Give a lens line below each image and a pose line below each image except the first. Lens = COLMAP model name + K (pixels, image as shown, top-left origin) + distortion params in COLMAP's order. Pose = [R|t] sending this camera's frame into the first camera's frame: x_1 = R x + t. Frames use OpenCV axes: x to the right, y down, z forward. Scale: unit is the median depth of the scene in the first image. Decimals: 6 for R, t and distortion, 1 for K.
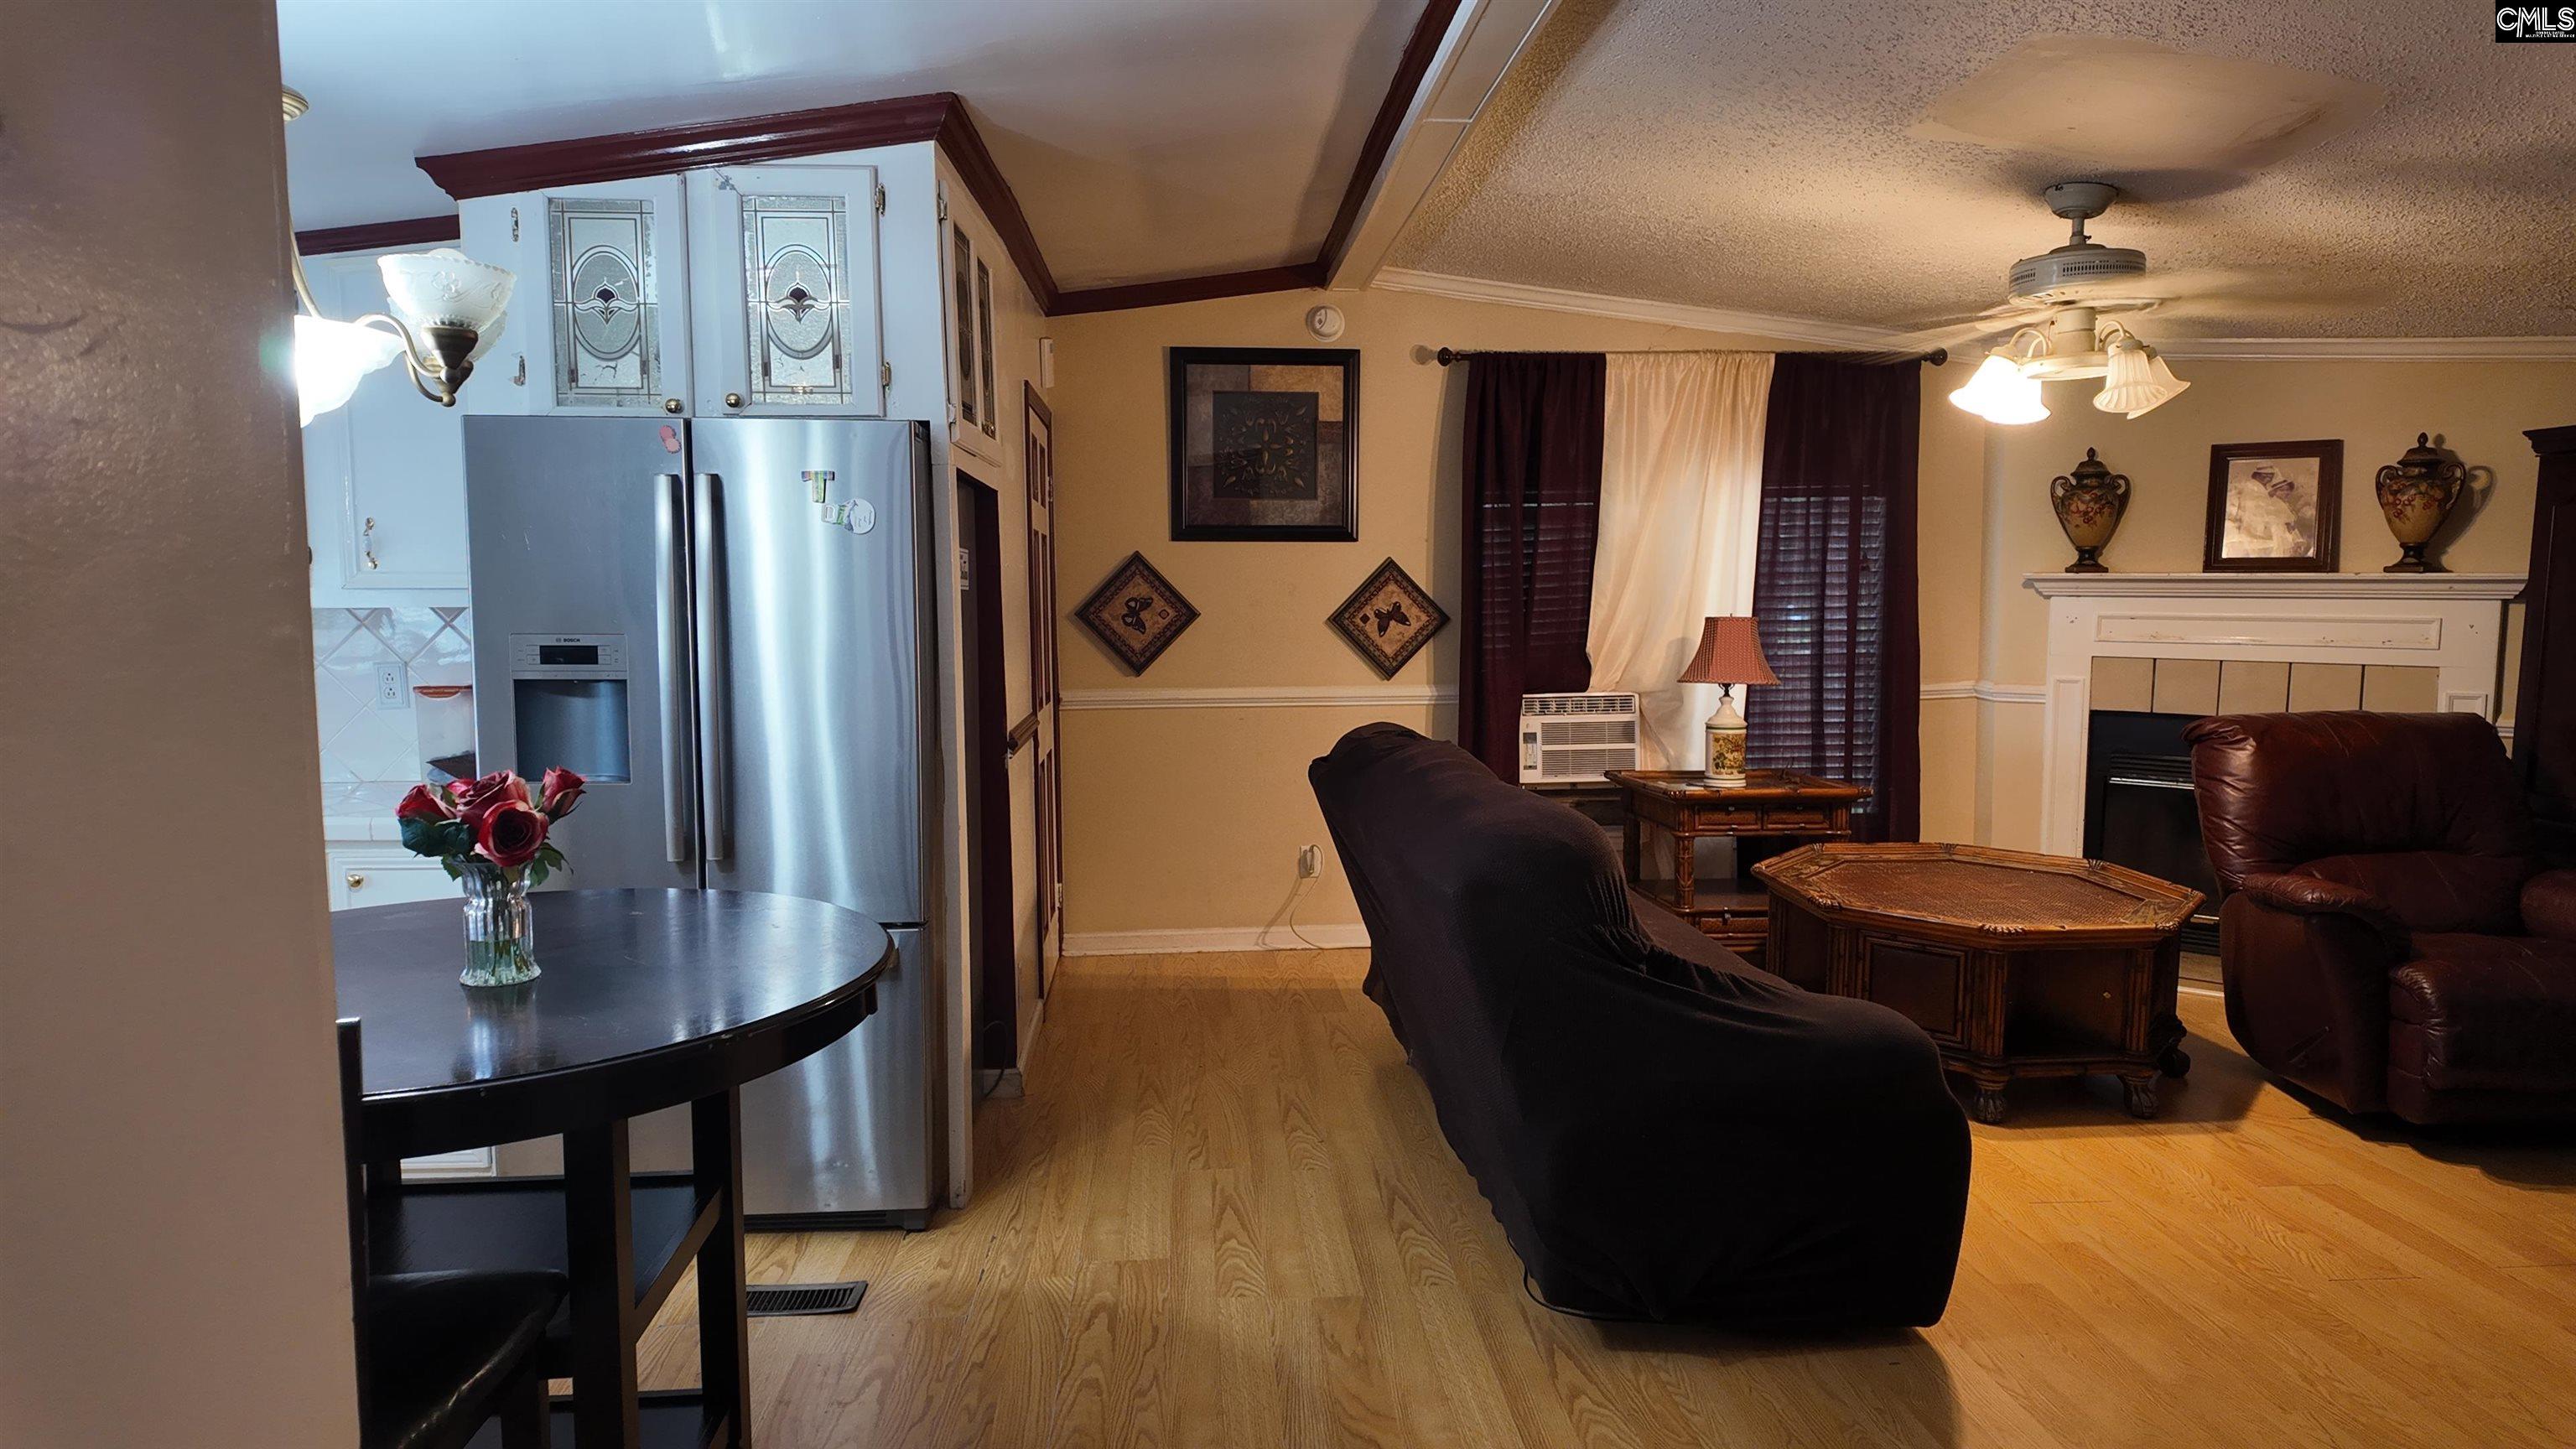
lens RADIAL K [[1488.1, 0, 1288.0], [0, 1488.1, 724.5], [0, 0, 1]] dist [0.074755, -0.079955]
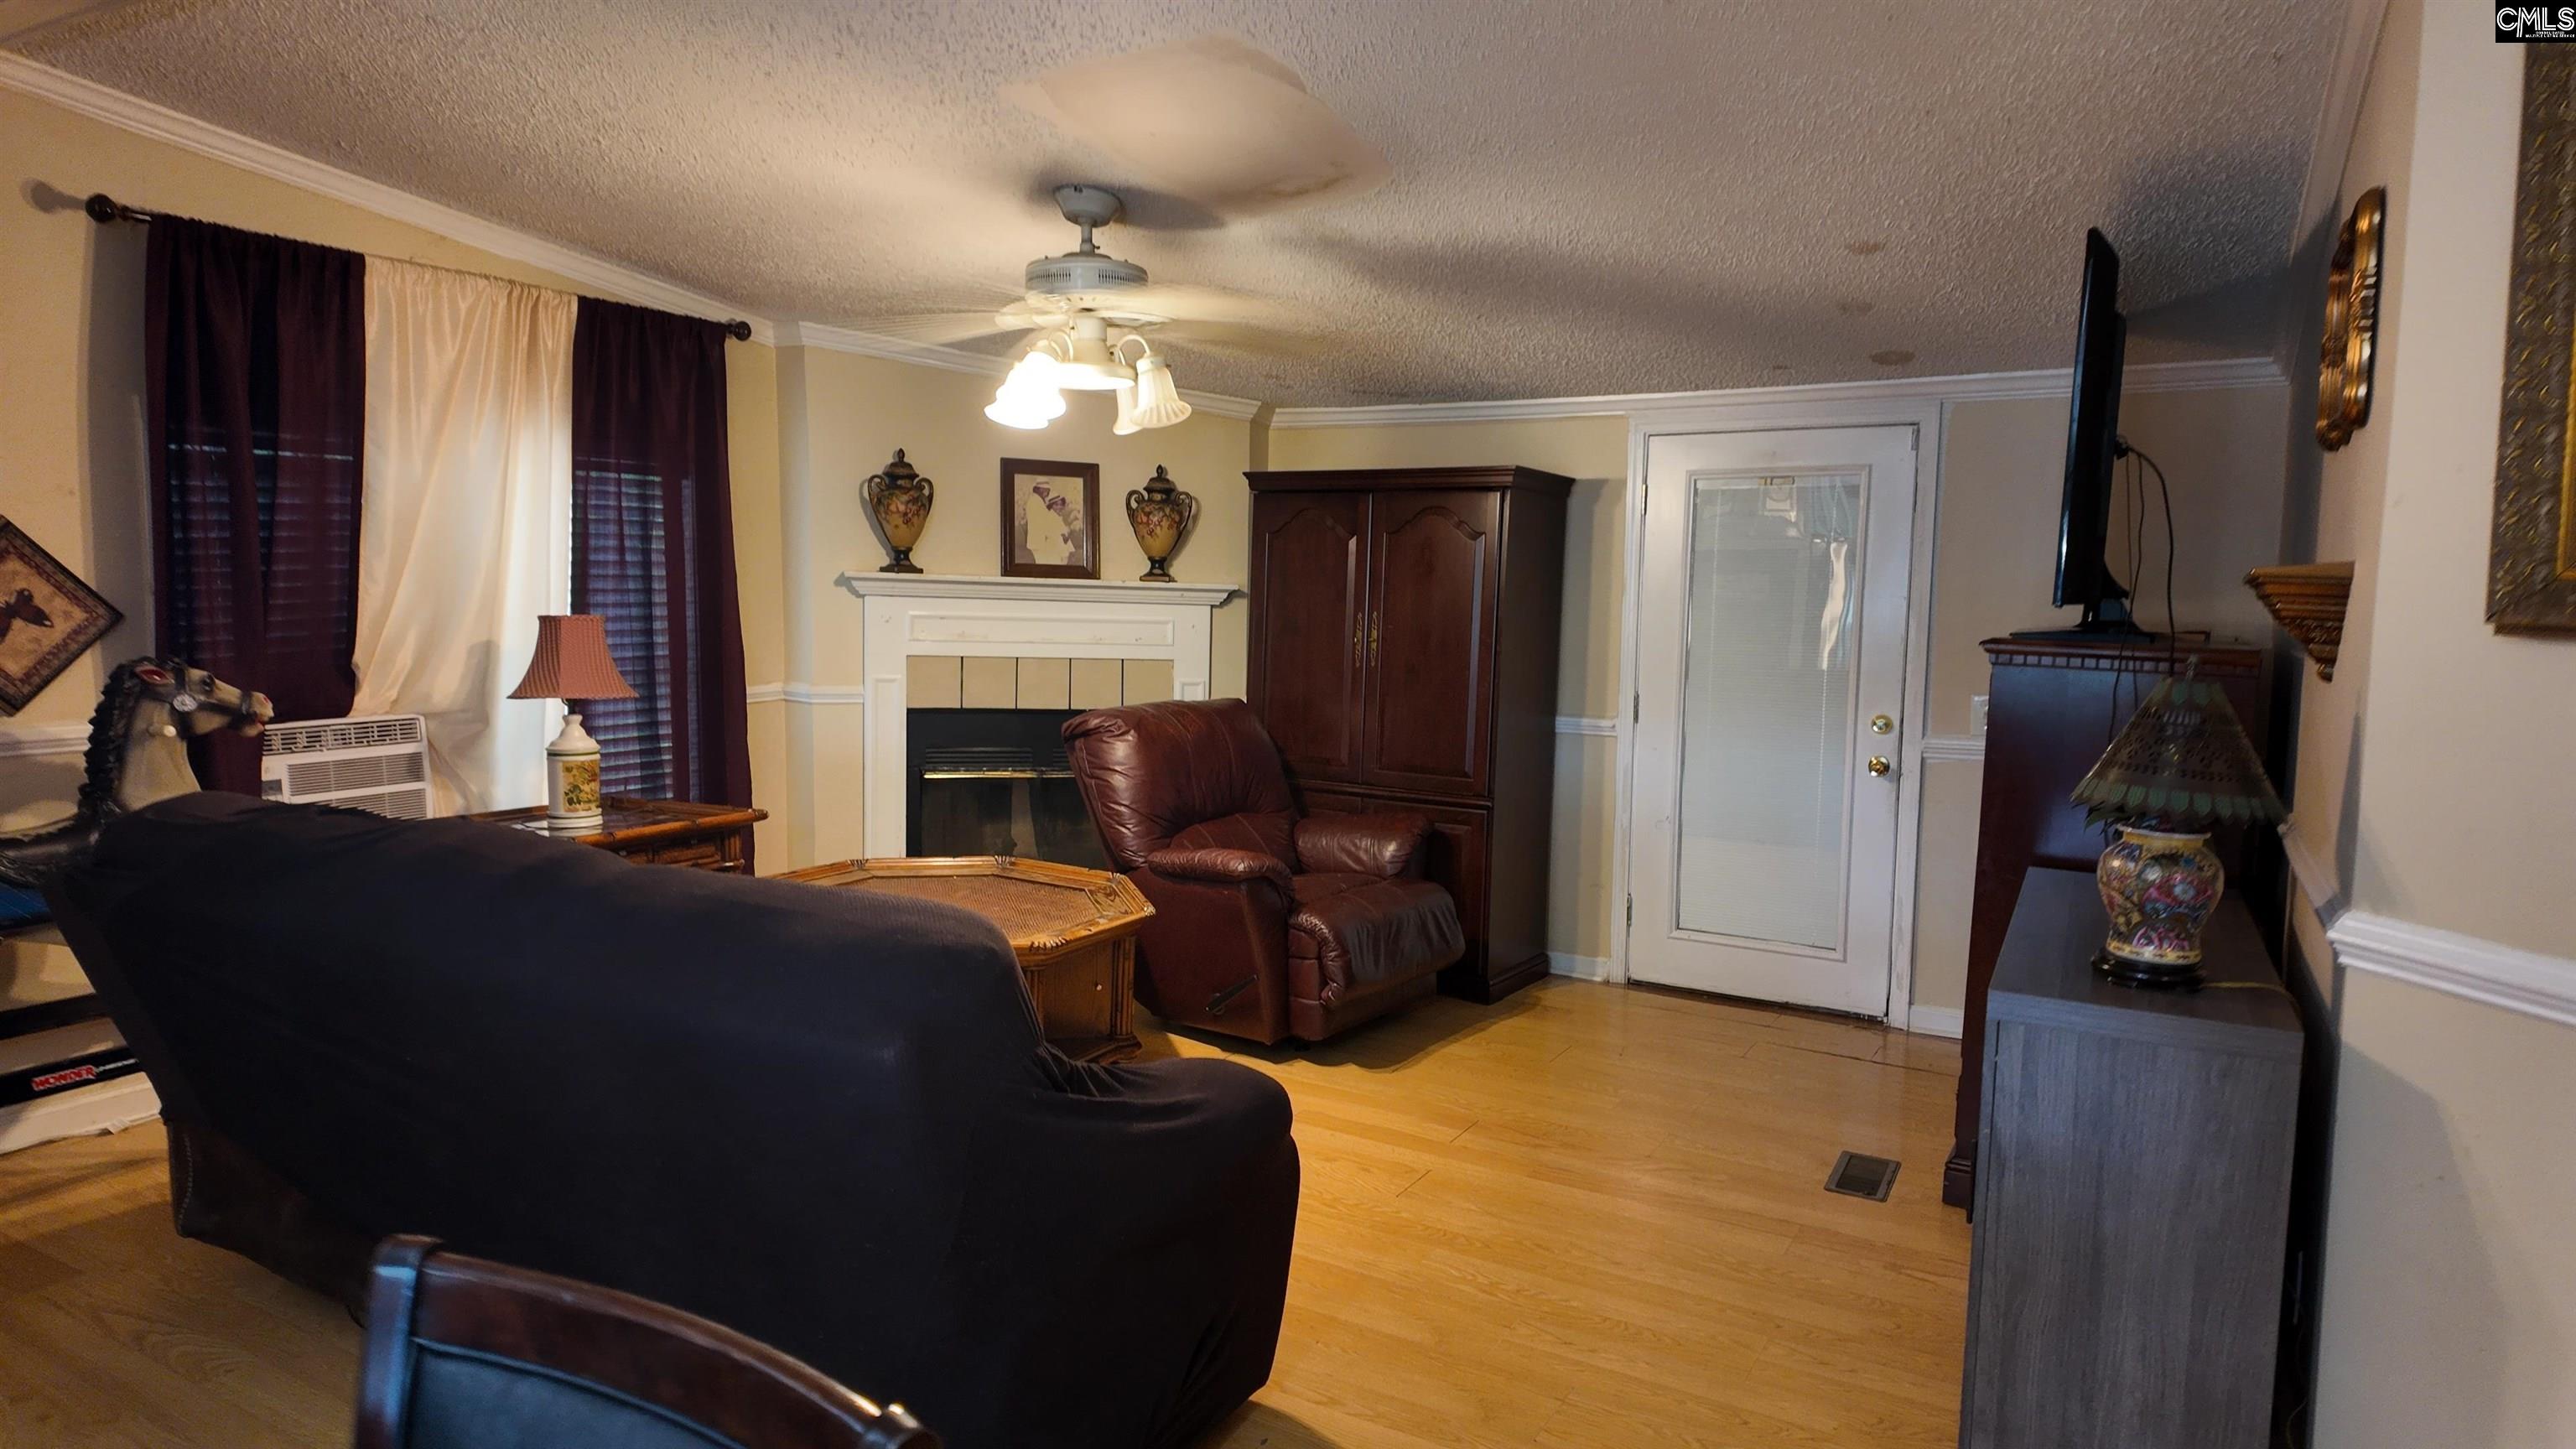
lens RADIAL K [[1488.1, 0, 1288.0], [0, 1488.1, 724.5], [0, 0, 1]] dist [0.074755, -0.079955]
pose [[0.560618, -0.060216, 0.825882, -0.158874], [0.051521, 0.997957, 0.037790, -0.023554], [-0.826470, 0.021365, 0.562575, 0.222024]]
